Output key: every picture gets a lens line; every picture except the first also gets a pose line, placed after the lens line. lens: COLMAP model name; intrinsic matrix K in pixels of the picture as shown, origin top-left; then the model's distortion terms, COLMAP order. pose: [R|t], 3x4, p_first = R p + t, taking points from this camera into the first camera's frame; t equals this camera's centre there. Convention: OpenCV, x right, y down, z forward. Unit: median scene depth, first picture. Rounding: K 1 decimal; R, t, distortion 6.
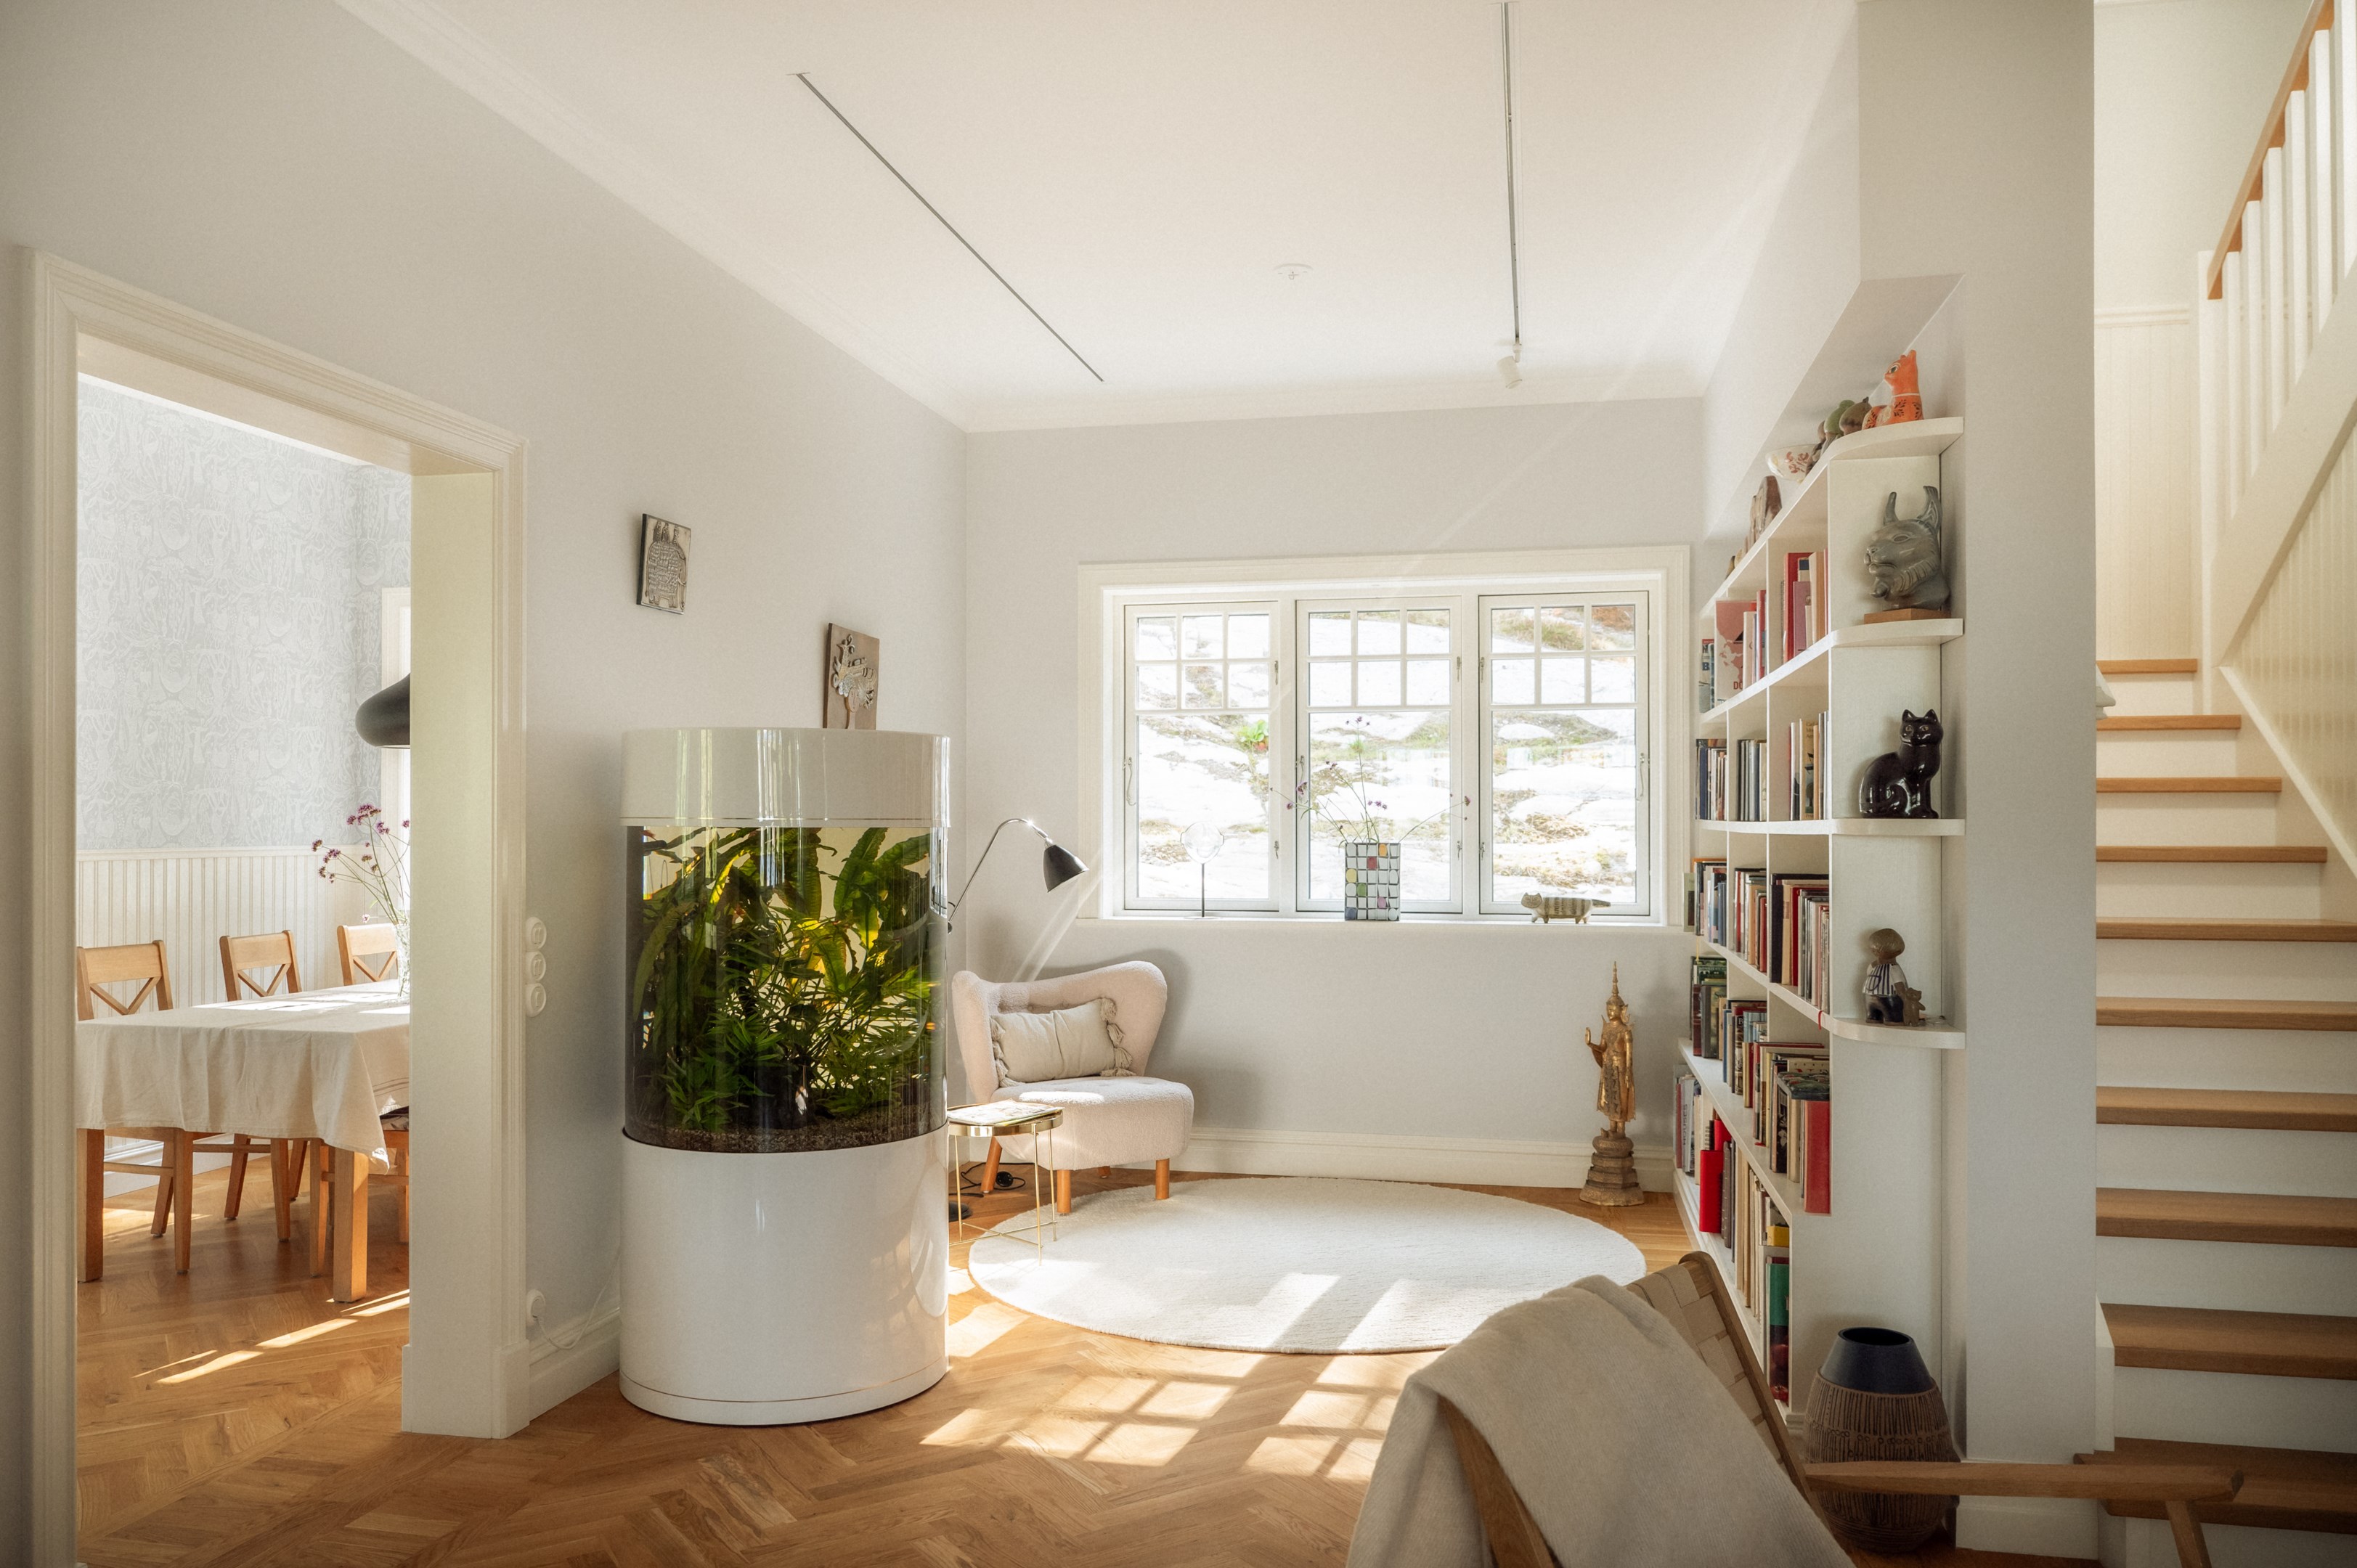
lens RADIAL K [[1703.4, 0, 1173.6], [0, 1703.4, 811.3], [0, 0, 1]] dist [0.000971, -0.002690]
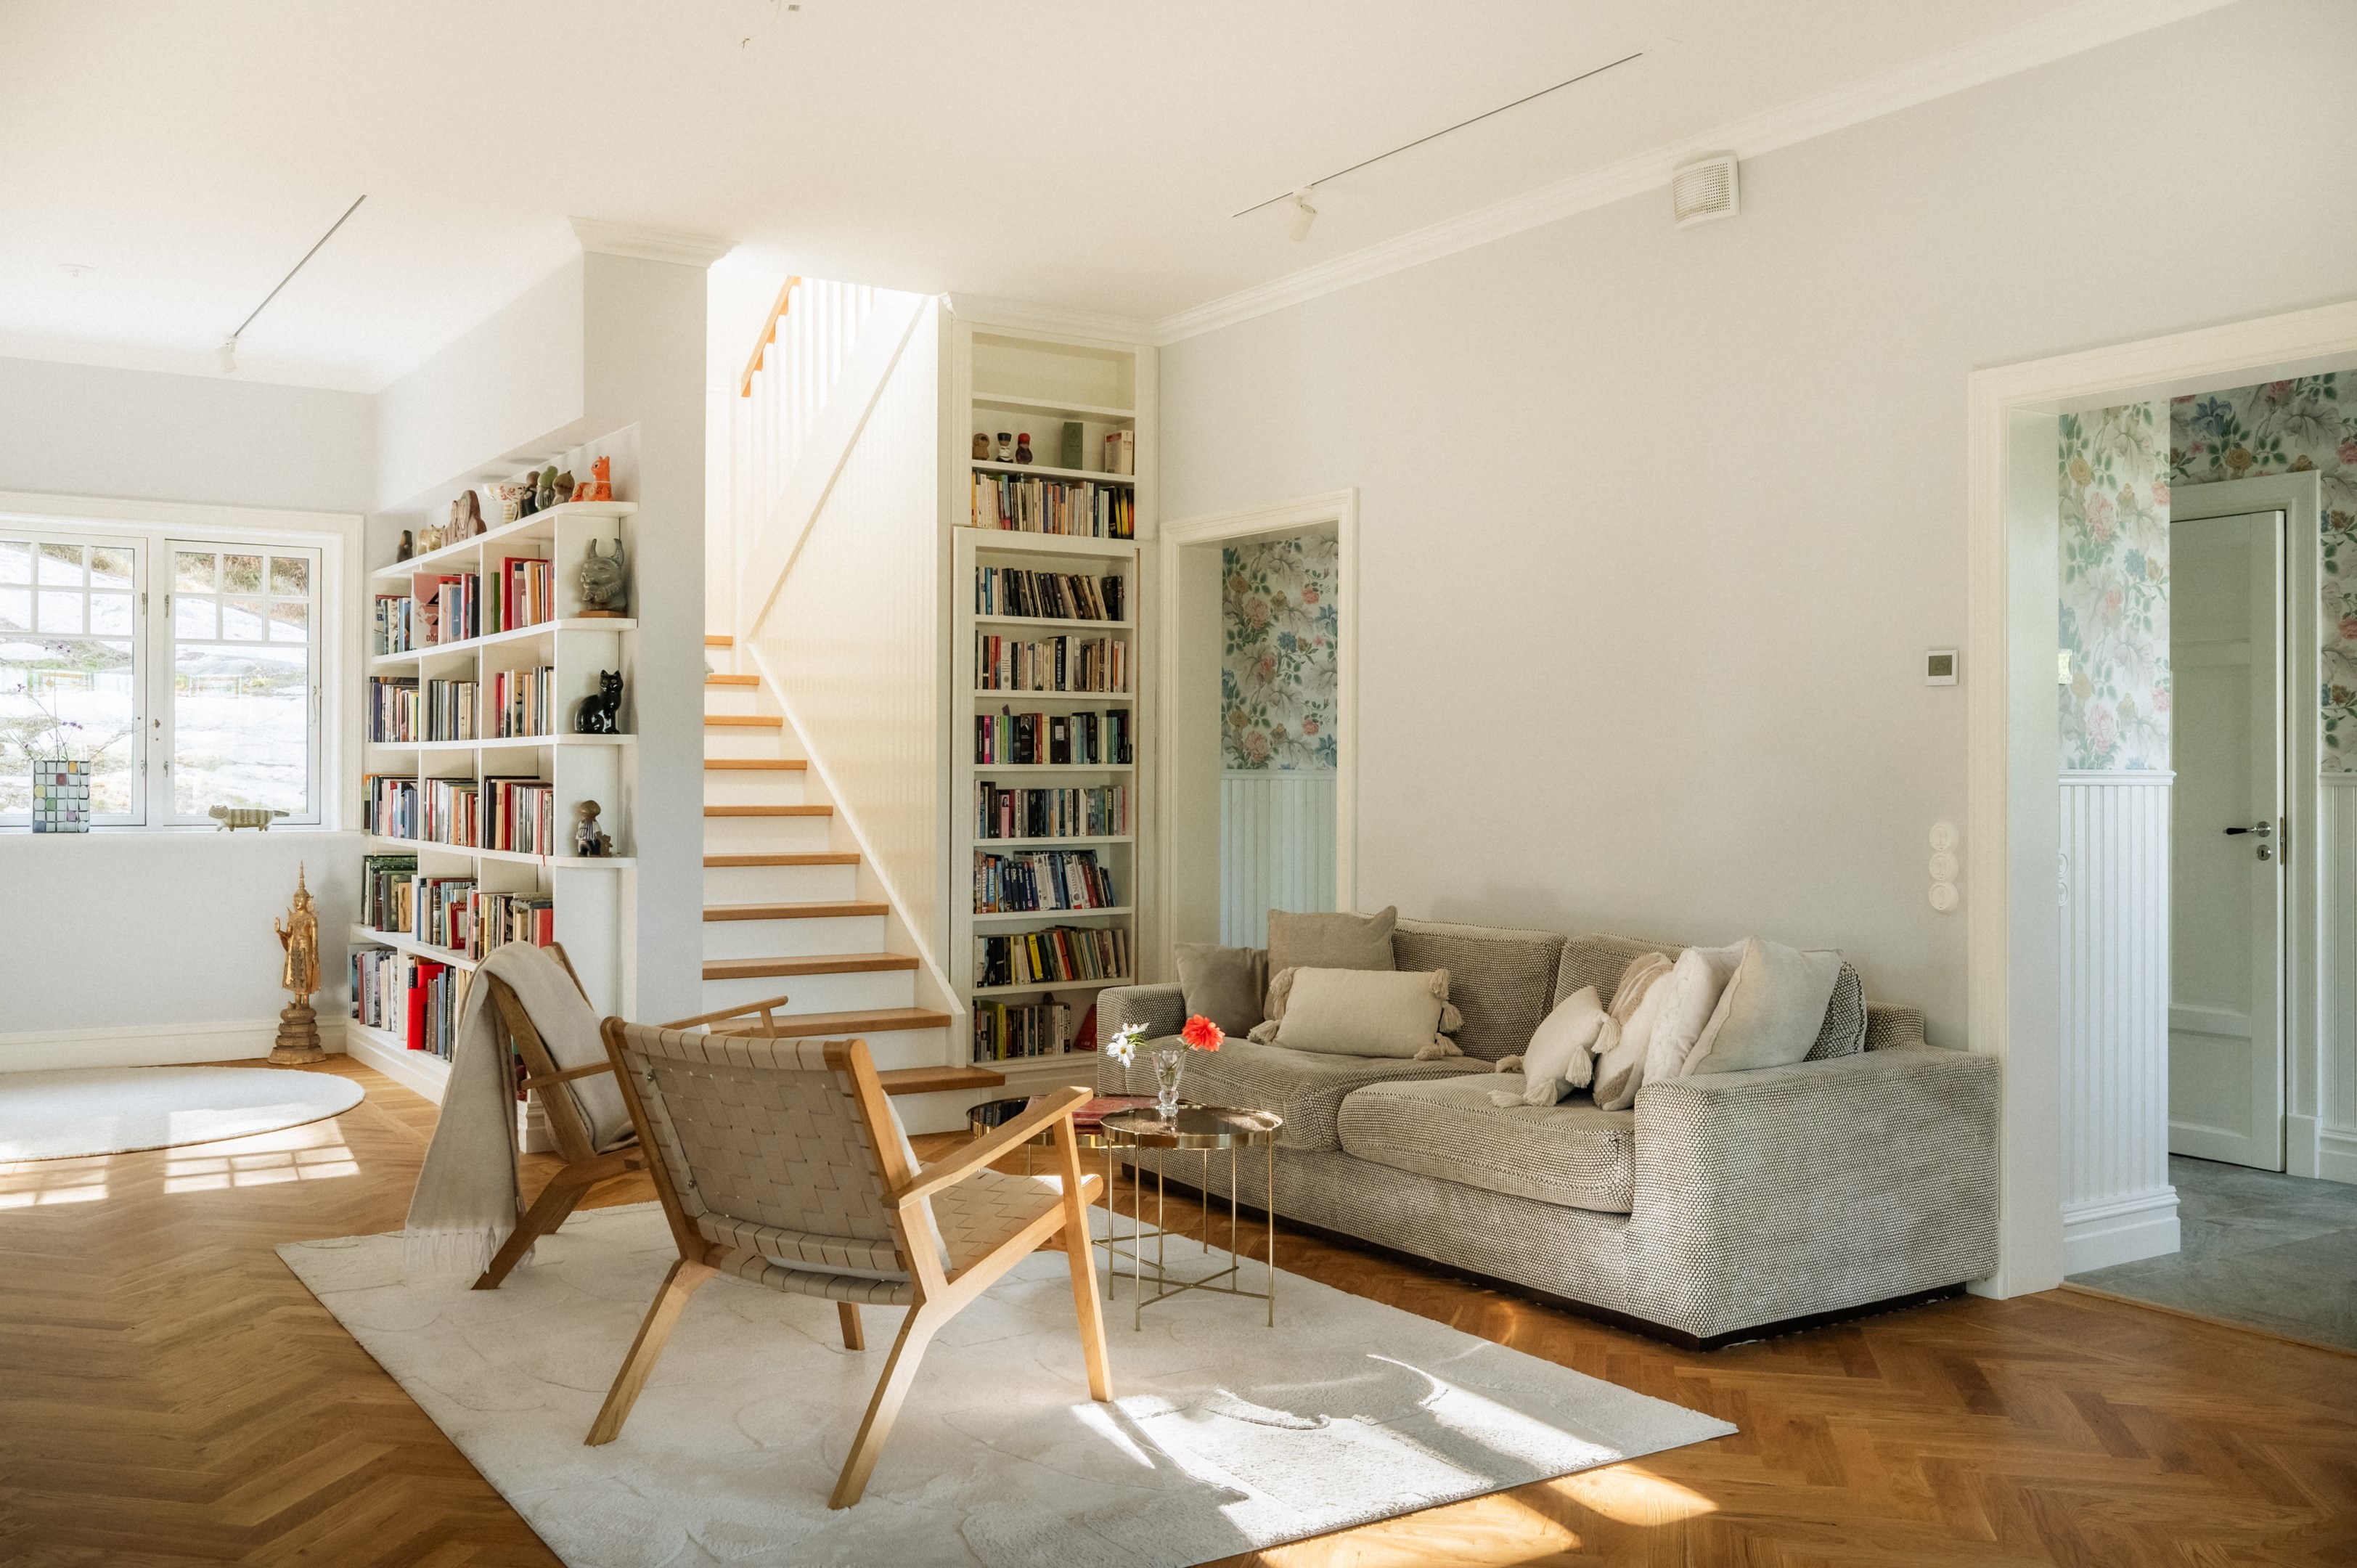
lens RADIAL K [[2086.9, 0, 1178.5], [0, 2086.9, 784.0], [0, 0, 1]] dist [-0.001605, 0.005195]
pose [[0.710401, 0.001290, 0.703796, -0.366121], [-0.009981, 0.999916, 0.008242, 0.018072], [-0.703726, -0.012880, 0.710355, -0.514944]]
